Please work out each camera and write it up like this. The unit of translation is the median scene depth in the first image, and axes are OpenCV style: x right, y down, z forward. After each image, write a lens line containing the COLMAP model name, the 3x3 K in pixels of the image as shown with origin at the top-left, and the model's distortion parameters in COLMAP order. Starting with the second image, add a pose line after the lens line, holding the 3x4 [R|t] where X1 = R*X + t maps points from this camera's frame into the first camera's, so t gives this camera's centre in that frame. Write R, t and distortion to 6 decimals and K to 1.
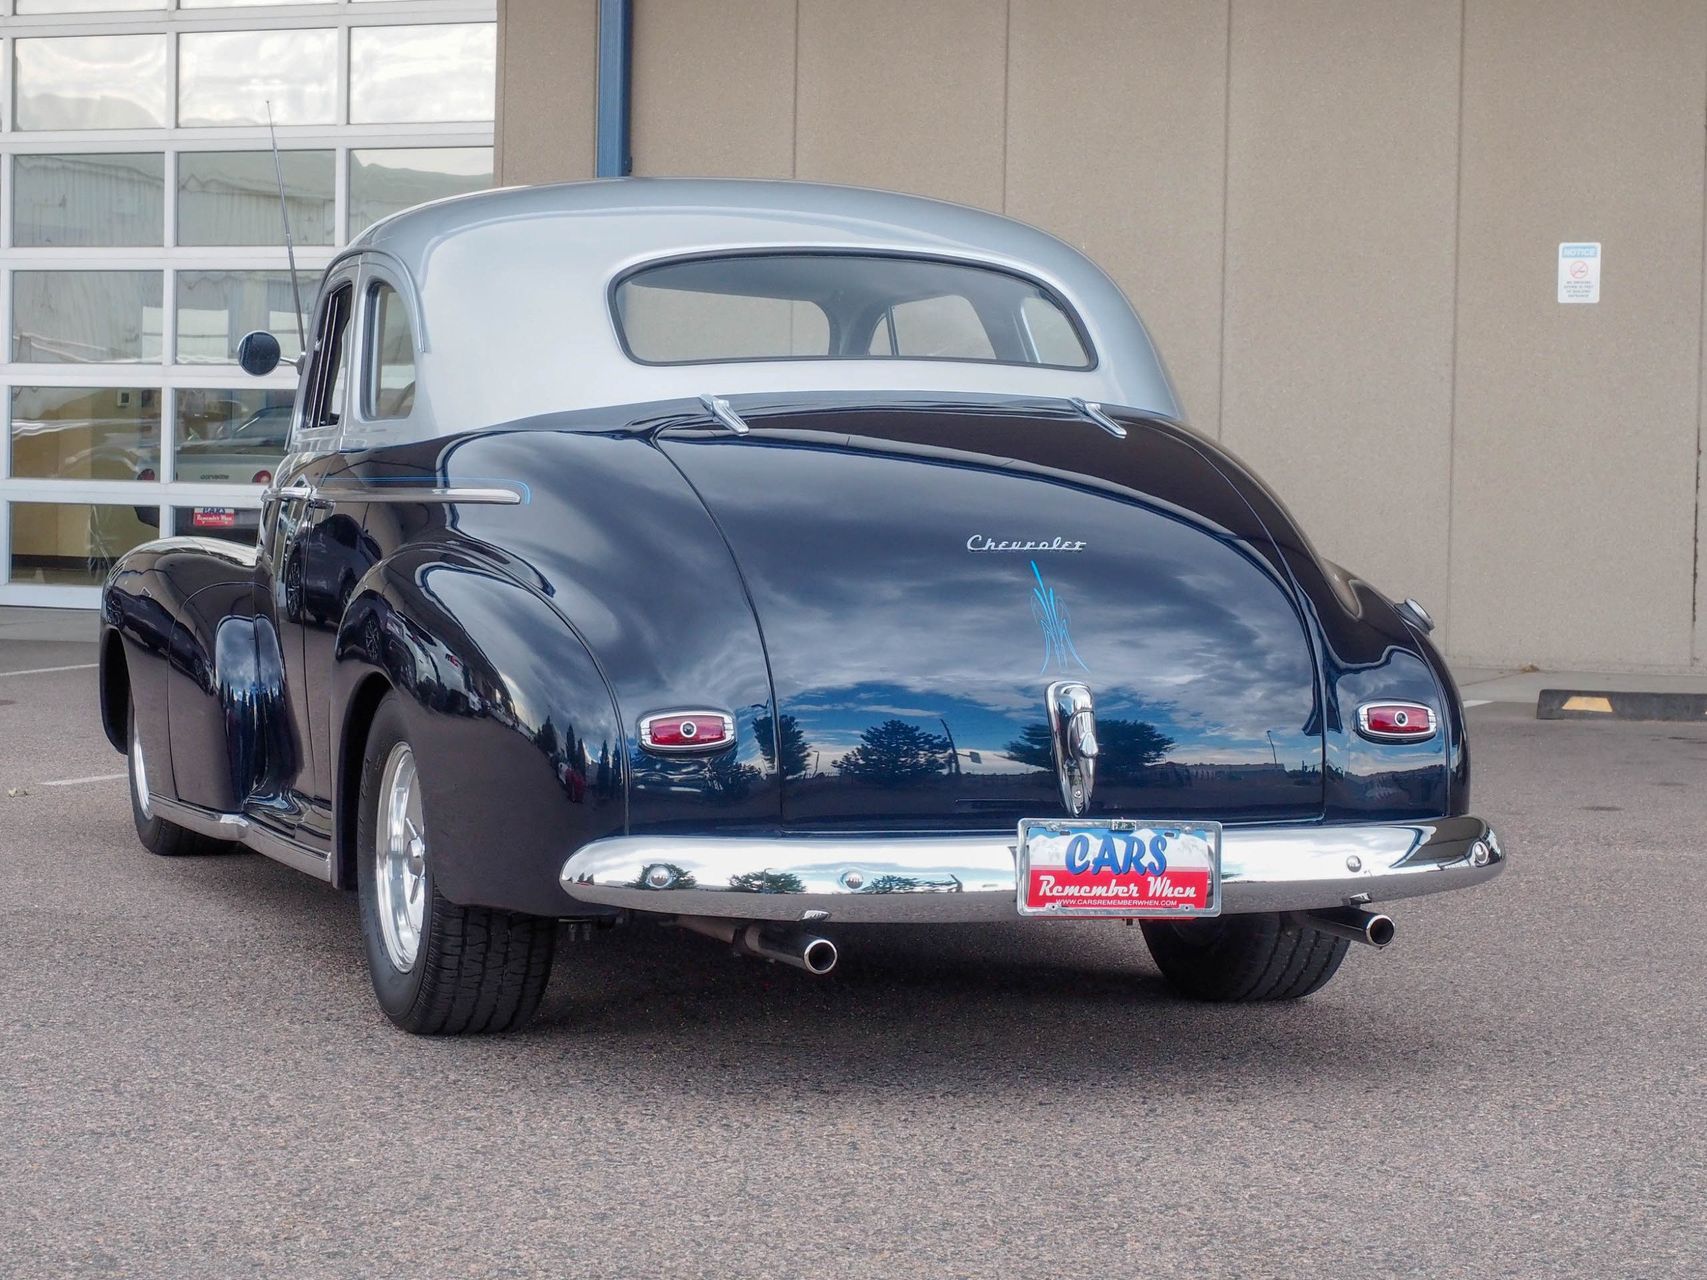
lens RADIAL K [[3869.1, 0, 853.5], [0, 3869.1, 640.0], [0, 0, 1]] dist [0.005988, -0.202179]
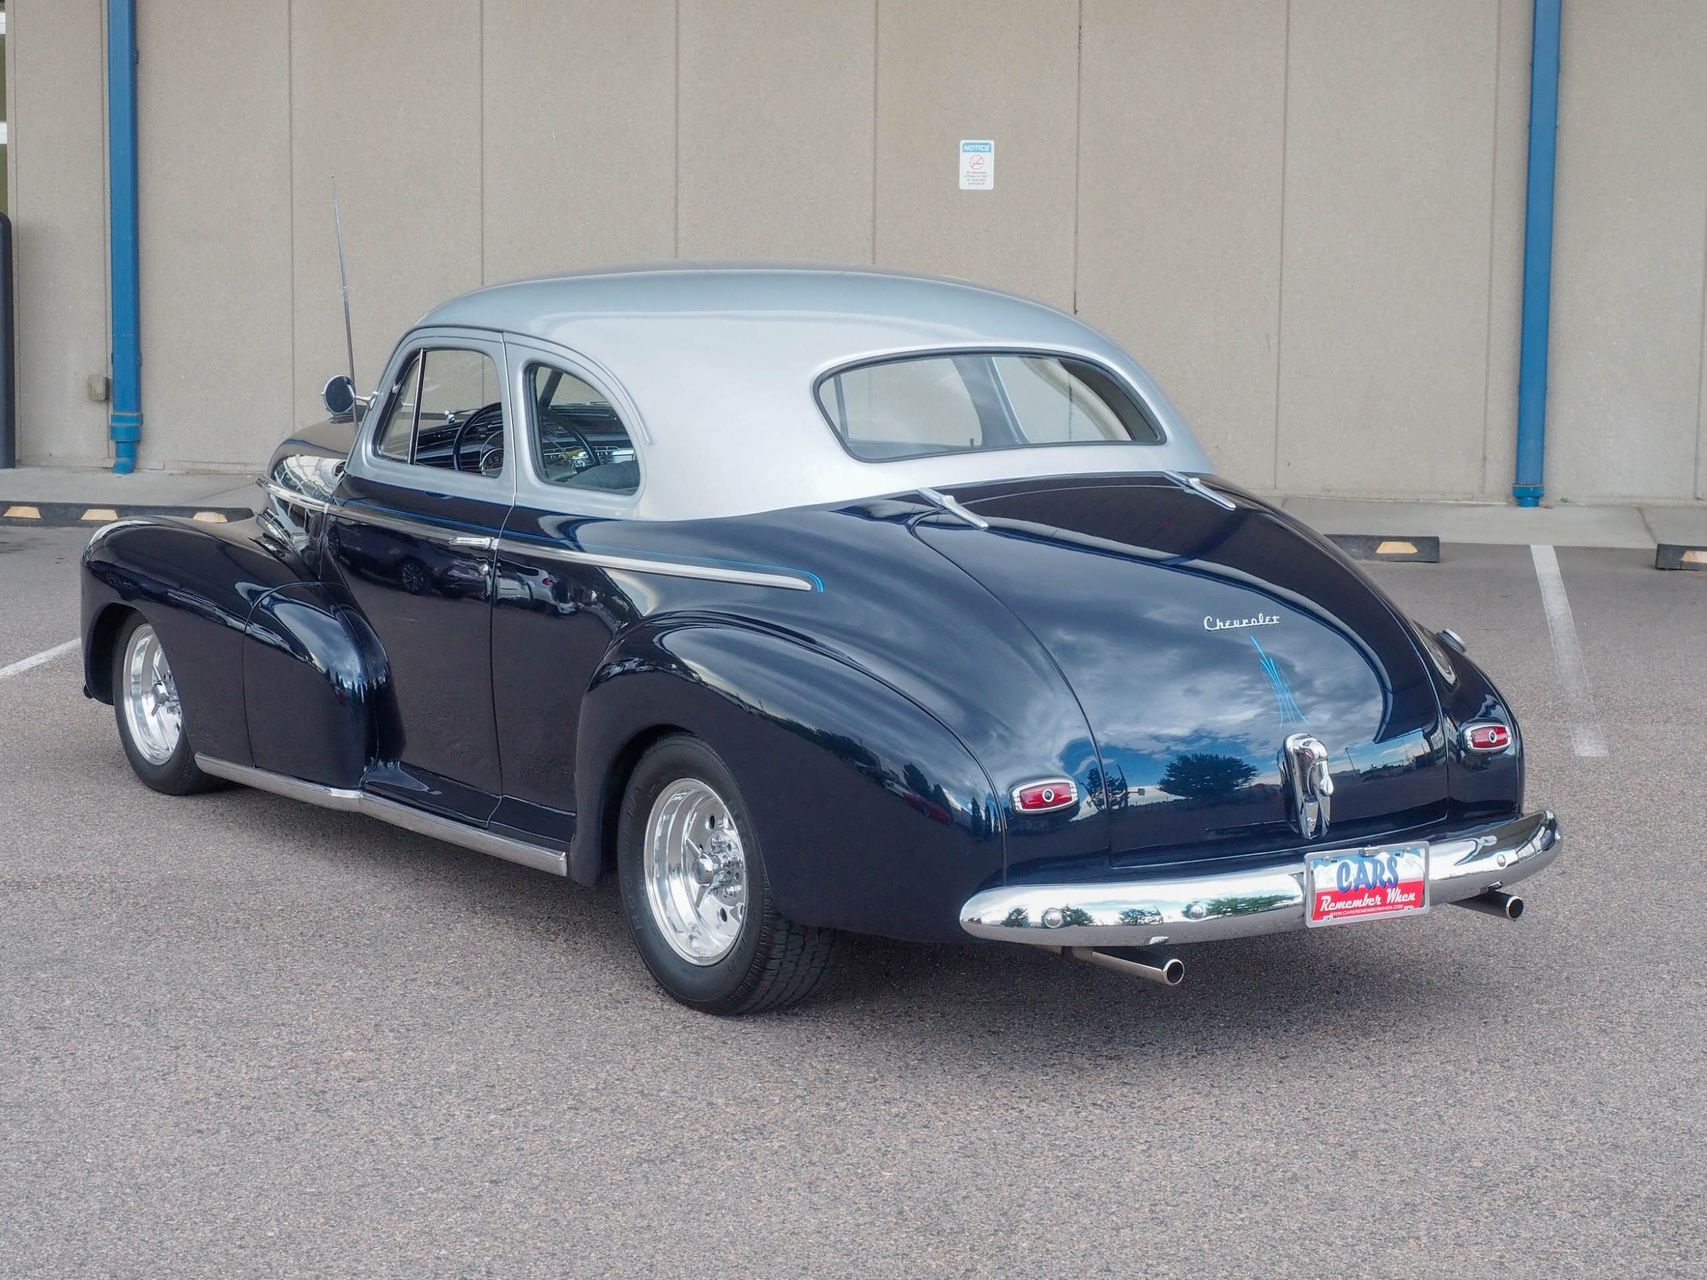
lens RADIAL K [[3279.0, 0, 853.5], [0, 3279.0, 640.0], [0, 0, 1]] dist [0.017506, -0.140970]
pose [[0.962193, -0.043720, 0.268838, -0.356428], [0.018055, 0.995100, 0.097208, -0.121442], [-0.271771, -0.088679, 0.958267, -0.004986]]
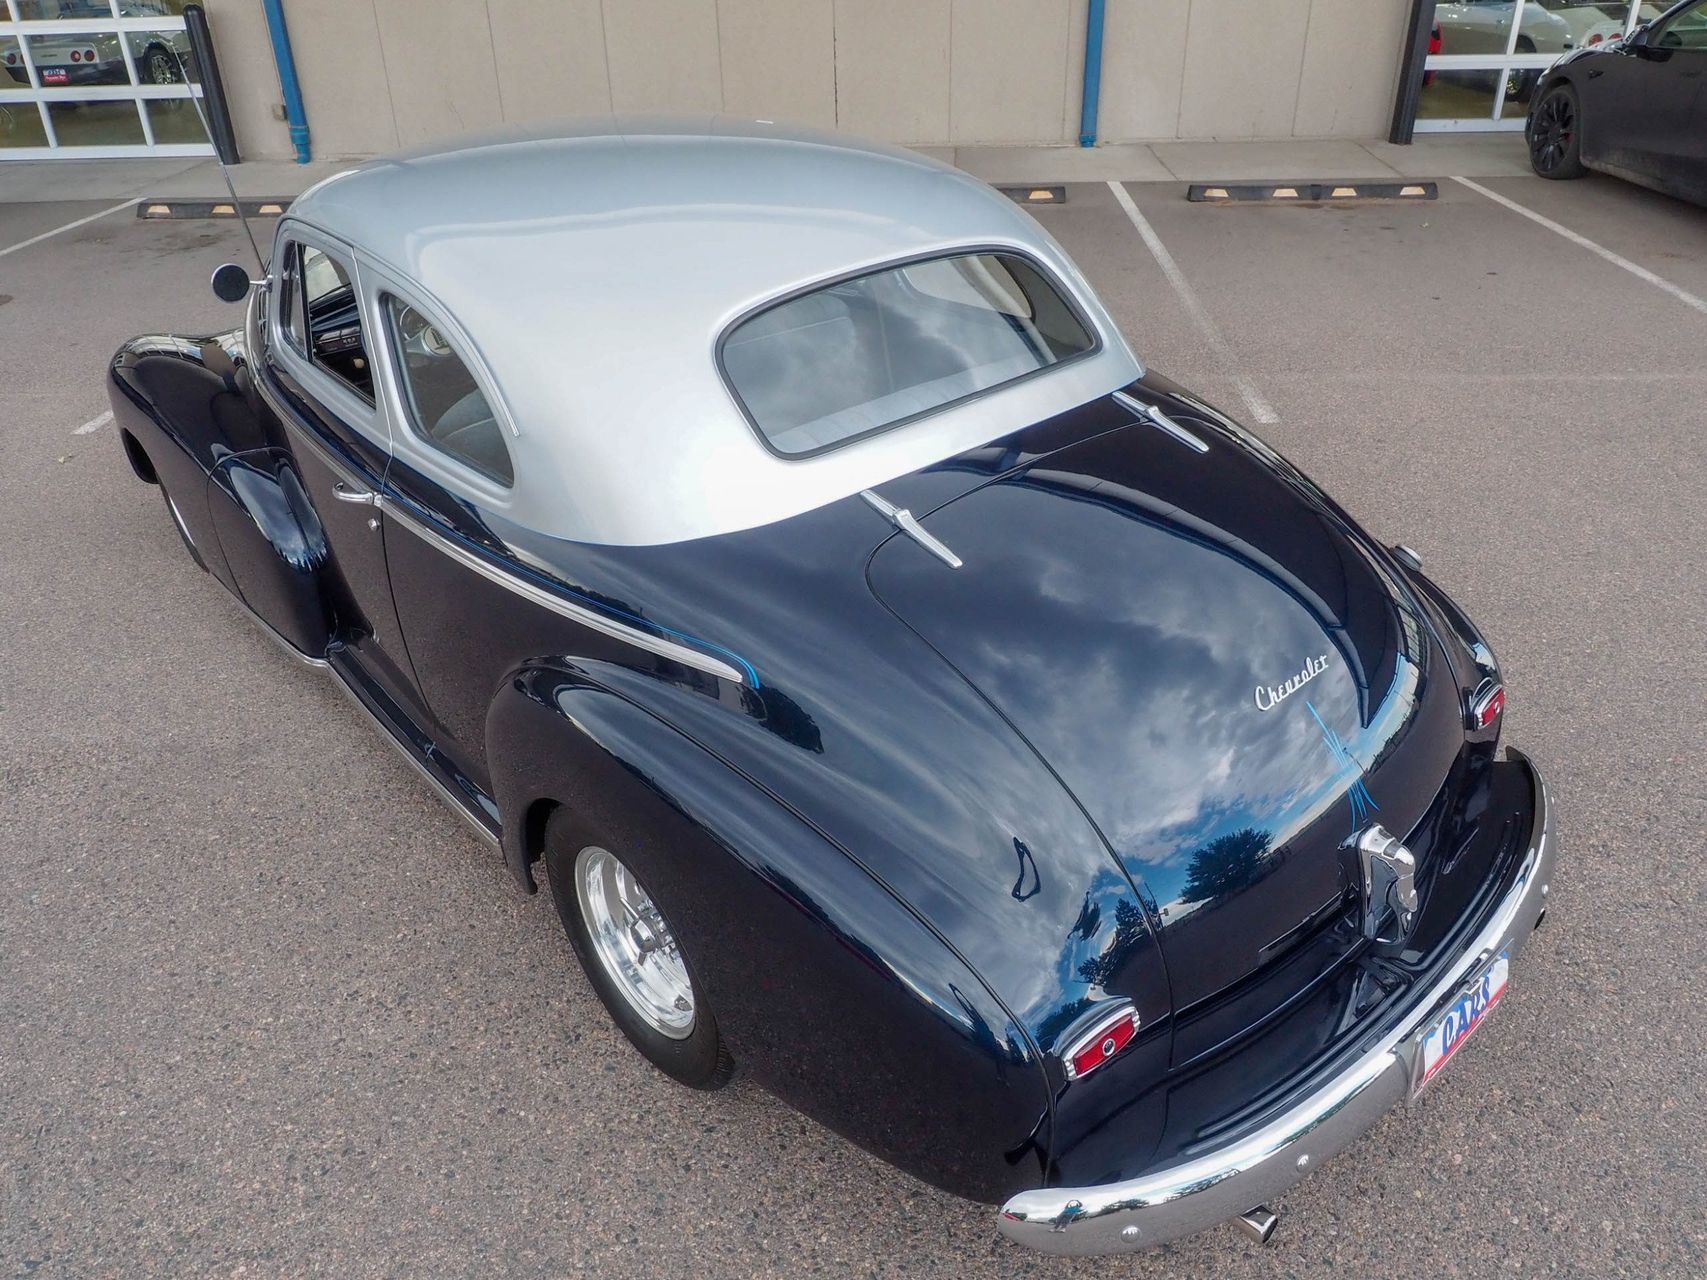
lens RADIAL K [[1217.9, 0, 851.5], [0, 1217.9, 617.8], [0, 0, 1]] dist [-0.012422, 0.006872]
pose [[0.924321, -0.218879, 0.312606, -0.151530], [0.056178, 0.888283, 0.455847, -0.183070], [-0.377458, -0.403788, 0.833355, 0.754760]]
